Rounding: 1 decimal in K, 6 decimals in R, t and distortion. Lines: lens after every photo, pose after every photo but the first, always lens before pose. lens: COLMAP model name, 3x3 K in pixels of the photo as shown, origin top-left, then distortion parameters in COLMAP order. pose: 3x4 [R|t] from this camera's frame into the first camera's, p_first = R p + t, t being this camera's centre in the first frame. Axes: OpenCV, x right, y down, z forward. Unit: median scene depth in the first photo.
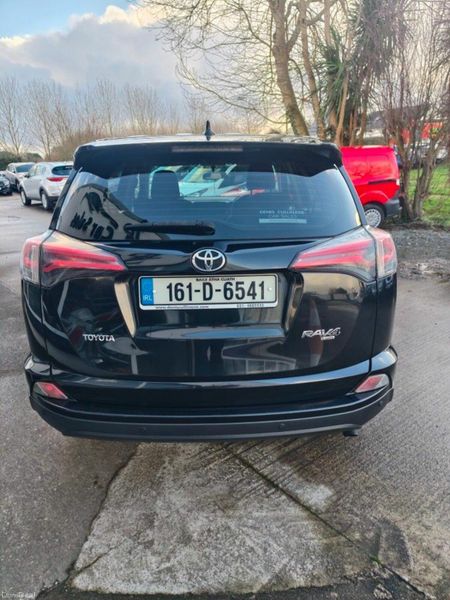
lens RADIAL K [[418.5, 0, 225.0], [0, 418.5, 300.0], [0, 0, 1]] dist [0.003424, 0.001294]
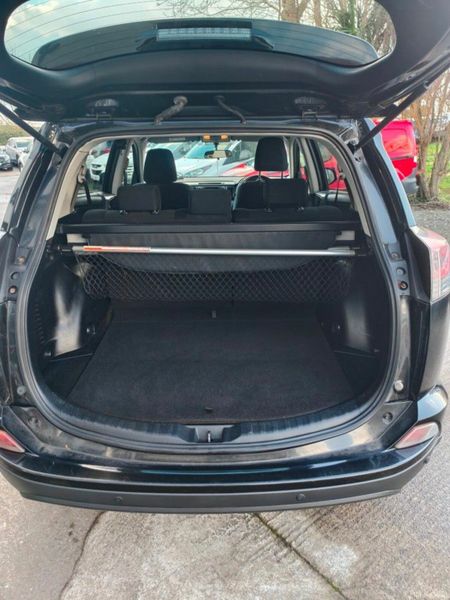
lens RADIAL K [[426.5, 0, 225.0], [0, 426.5, 300.0], [0, 0, 1]] dist [-0.008020, -0.003513]
pose [[0.999930, 0.004620, -0.010906, 0.004655], [-0.004077, 0.998773, 0.049355, -0.071139], [0.011121, -0.049307, 0.998722, 0.189989]]
